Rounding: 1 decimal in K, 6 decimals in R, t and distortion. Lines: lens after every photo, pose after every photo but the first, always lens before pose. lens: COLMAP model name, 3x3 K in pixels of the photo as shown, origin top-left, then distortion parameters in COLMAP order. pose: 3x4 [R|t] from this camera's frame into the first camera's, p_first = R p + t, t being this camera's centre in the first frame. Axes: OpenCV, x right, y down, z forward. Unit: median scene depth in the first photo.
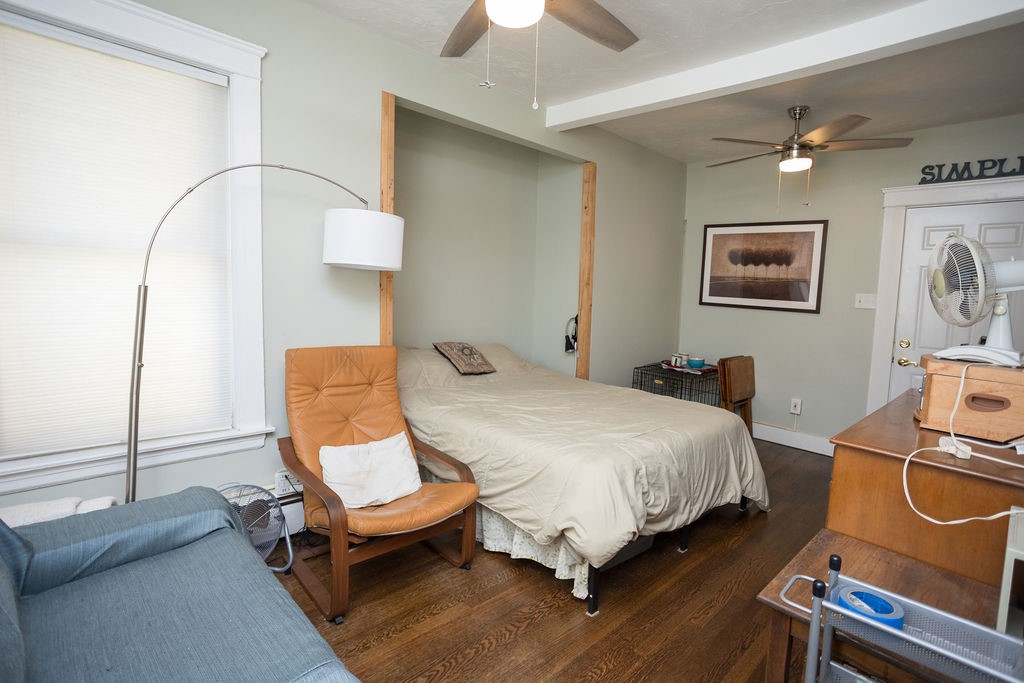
lens RADIAL K [[499.9, 0, 512.0], [0, 499.9, 341.5], [0, 0, 1]] dist [-0.017418, 0.030445]
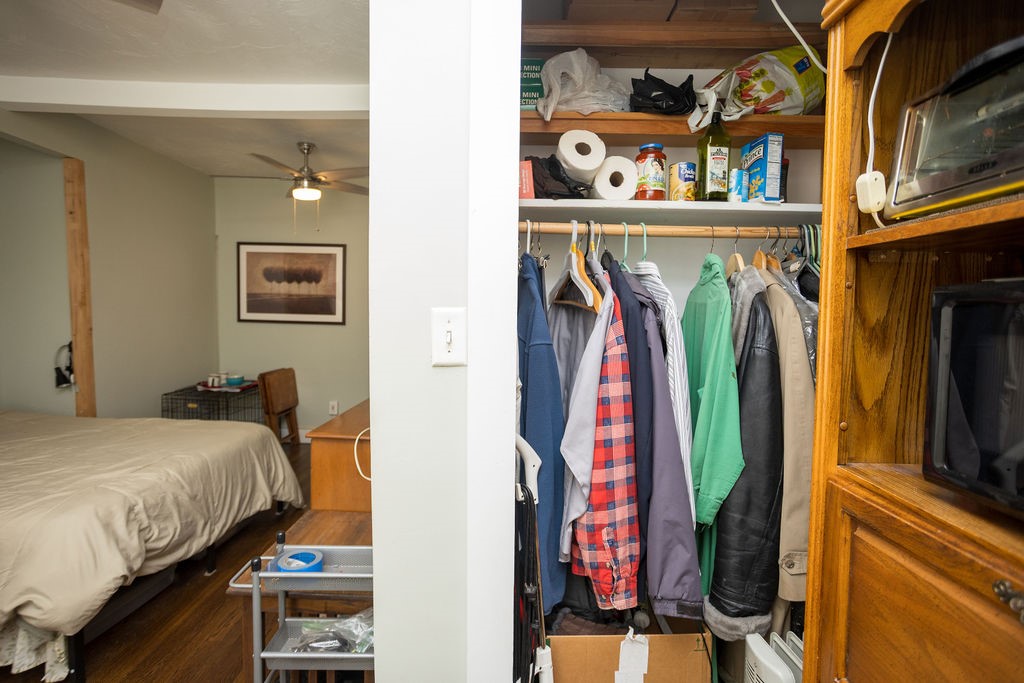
lens RADIAL K [[500.3, 0, 512.6], [0, 500.3, 348.1], [0, 0, 1]] dist [-0.029972, 0.030959]
pose [[0.733273, -0.083037, 0.674845, 0.150331], [0.090206, 0.995622, 0.024492, 0.005241], [-0.673924, 0.042915, 0.737553, -0.145426]]
